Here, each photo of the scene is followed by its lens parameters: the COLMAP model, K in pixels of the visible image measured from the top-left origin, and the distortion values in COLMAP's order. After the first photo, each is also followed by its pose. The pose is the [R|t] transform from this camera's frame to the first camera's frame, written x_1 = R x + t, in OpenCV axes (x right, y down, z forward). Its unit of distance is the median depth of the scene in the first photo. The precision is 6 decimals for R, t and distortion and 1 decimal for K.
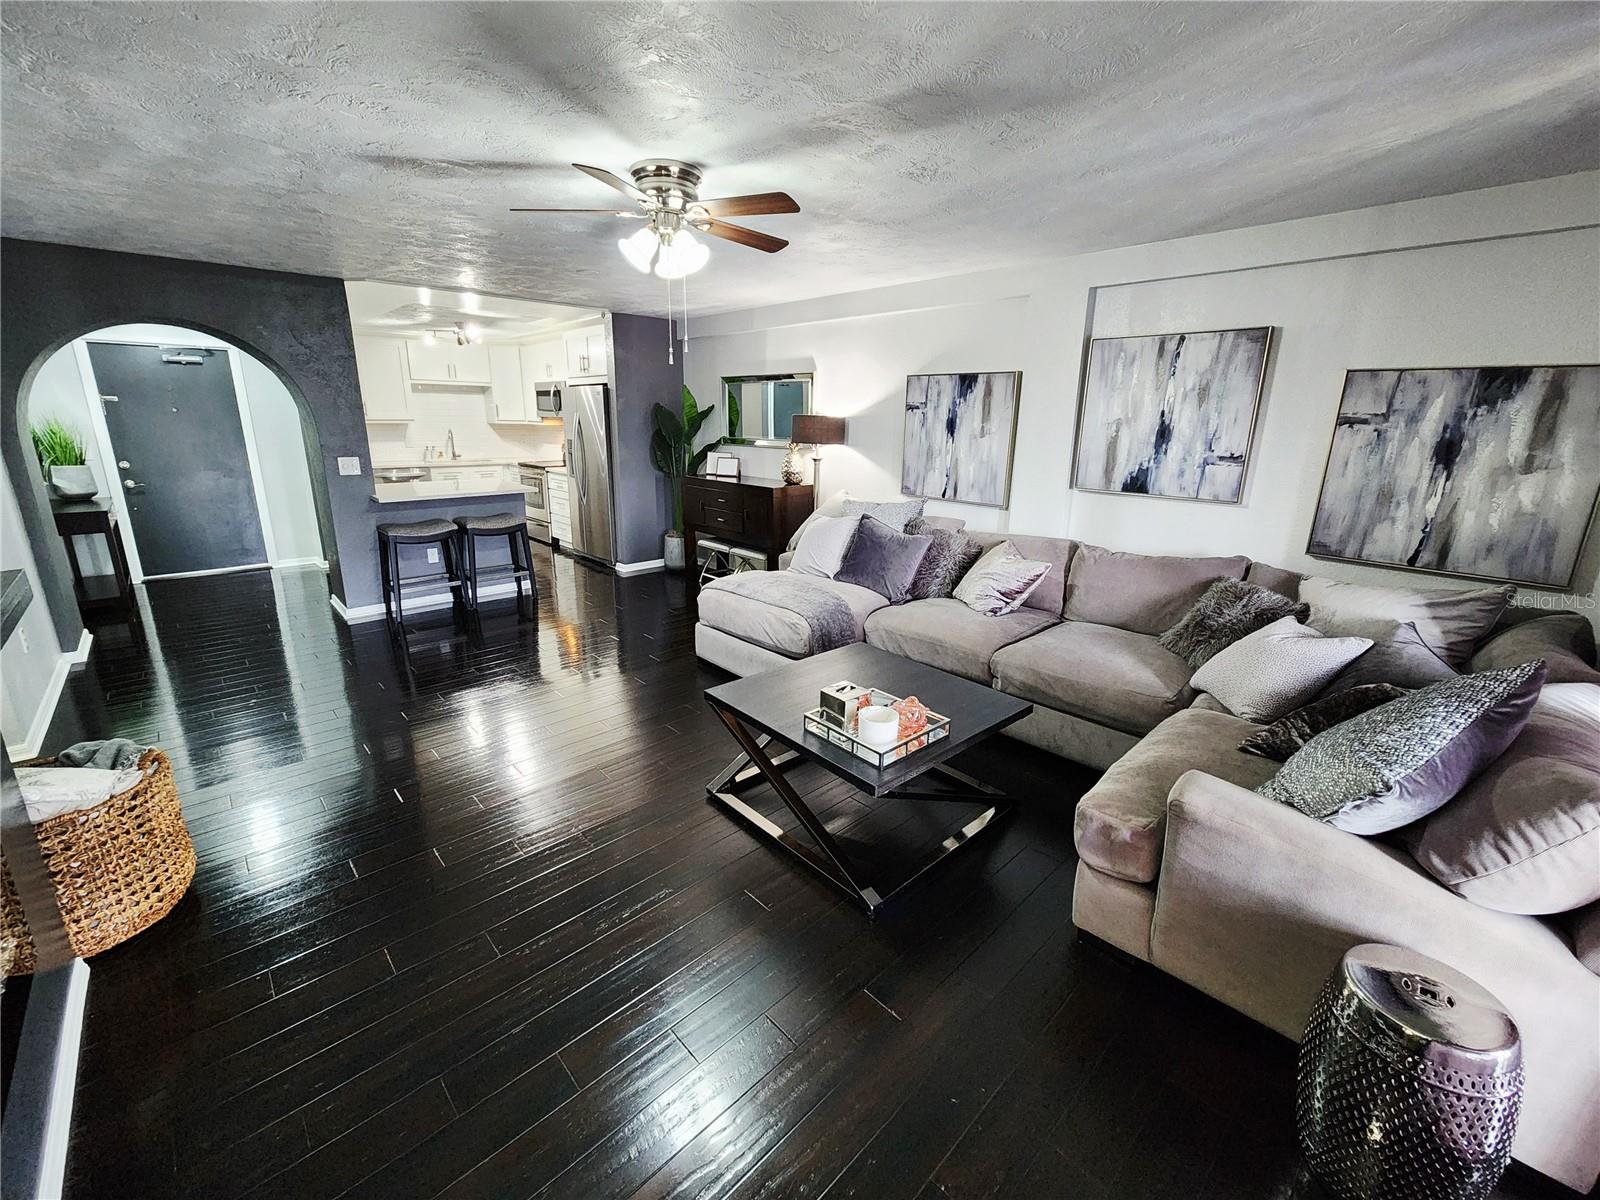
lens RADIAL K [[640.0, 0, 800.0], [0, 640.0, 600.0], [0, 0, 1]] dist [-0.009960, -0.000092]
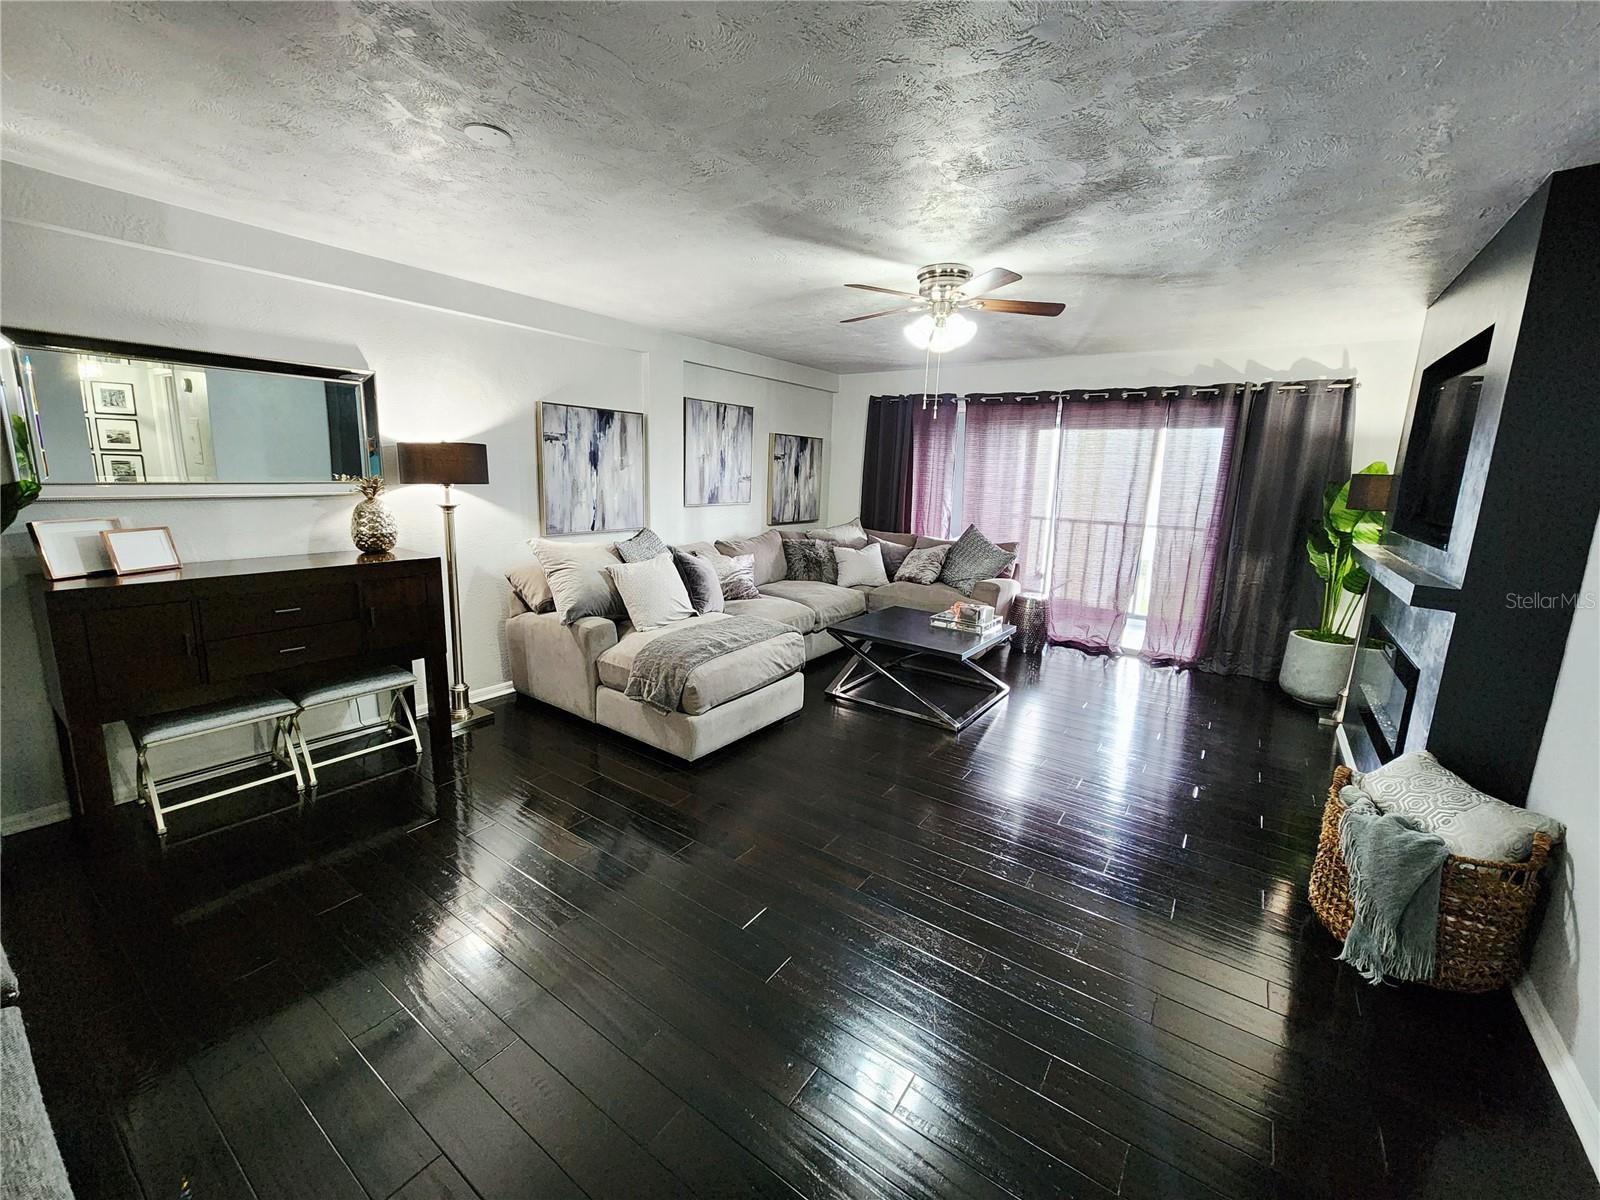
lens RADIAL K [[656.2, 0, 800.7], [0, 656.2, 596.3], [0, 0, 1]] dist [0.001517, 0.000021]
pose [[-0.186353, -0.240618, 0.952563, -0.867890], [0.202331, 0.939365, 0.276867, -0.292862], [-0.961423, 0.244328, -0.126369, 0.881510]]
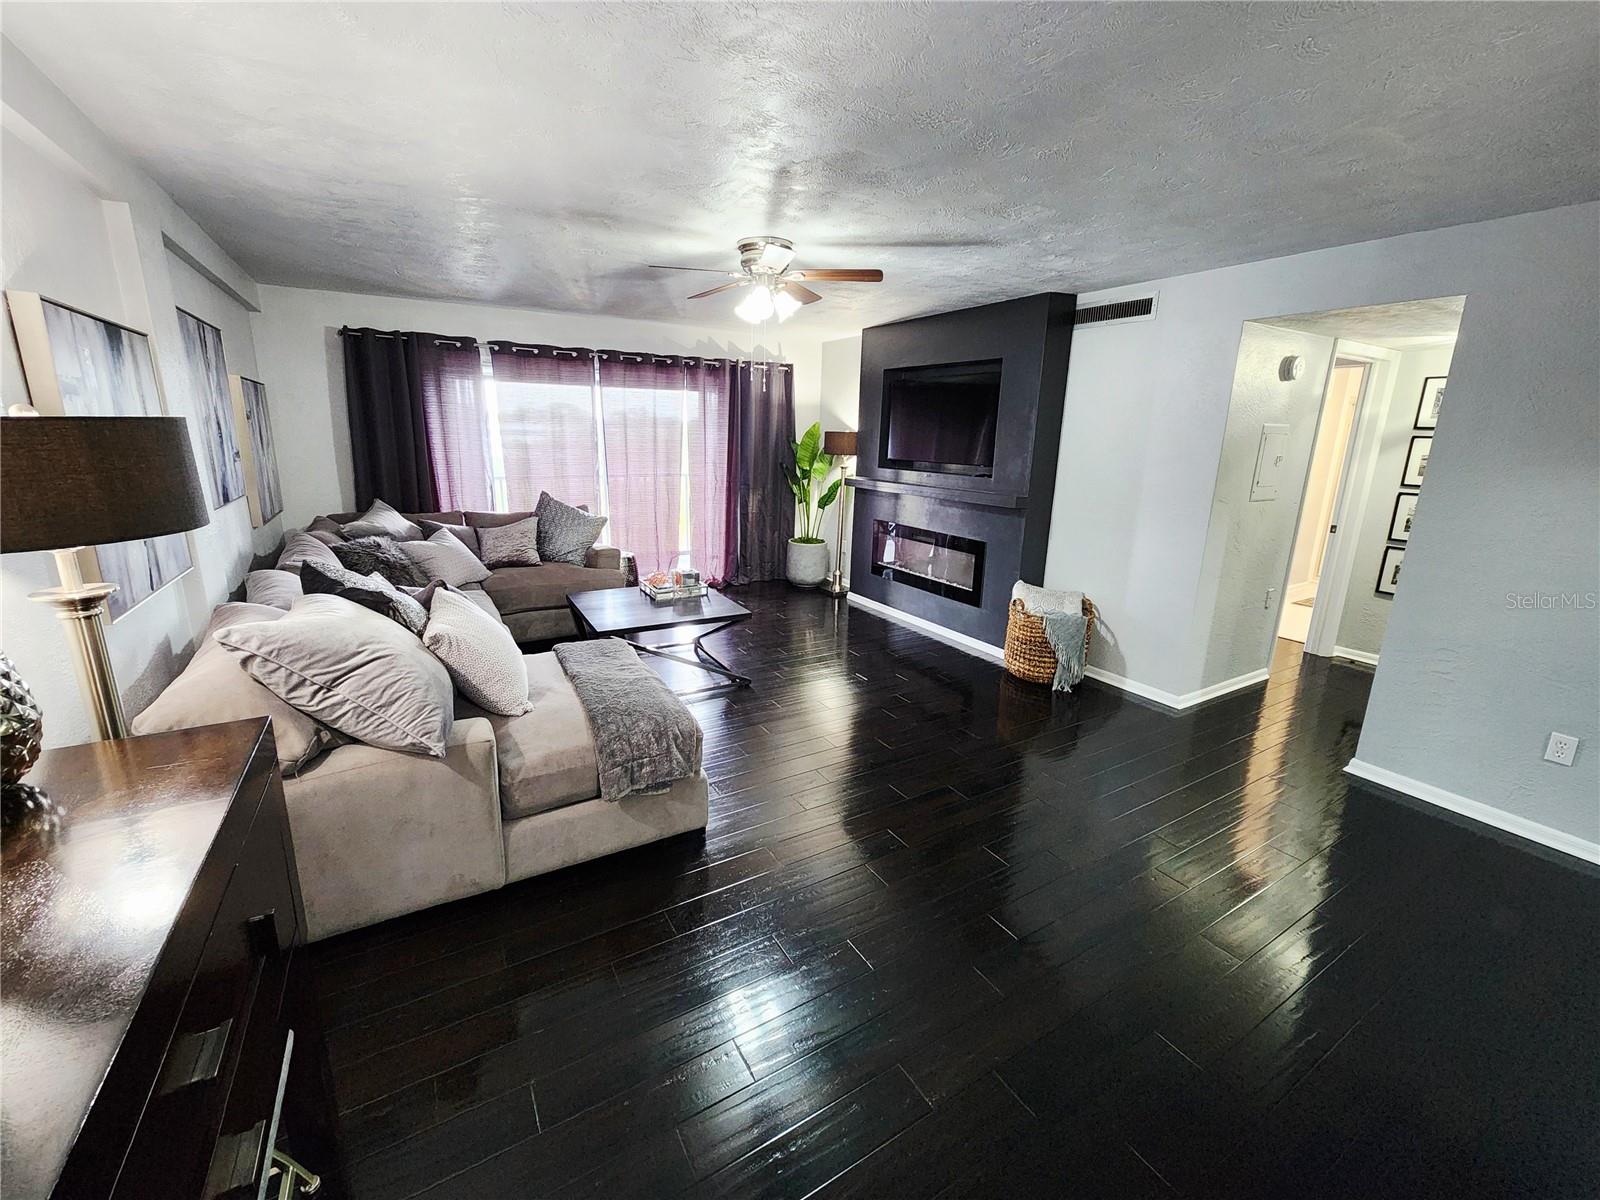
lens RADIAL K [[640.0, 0, 800.0], [0, 640.0, 600.0], [0, 0, 1]] dist [-0.009960, -0.000092]
pose [[-0.971856, -0.123842, 0.200400, -0.339499], [-0.010618, 0.872837, 0.487896, -0.398861], [-0.235338, 0.472037, -0.849587, 1.339375]]
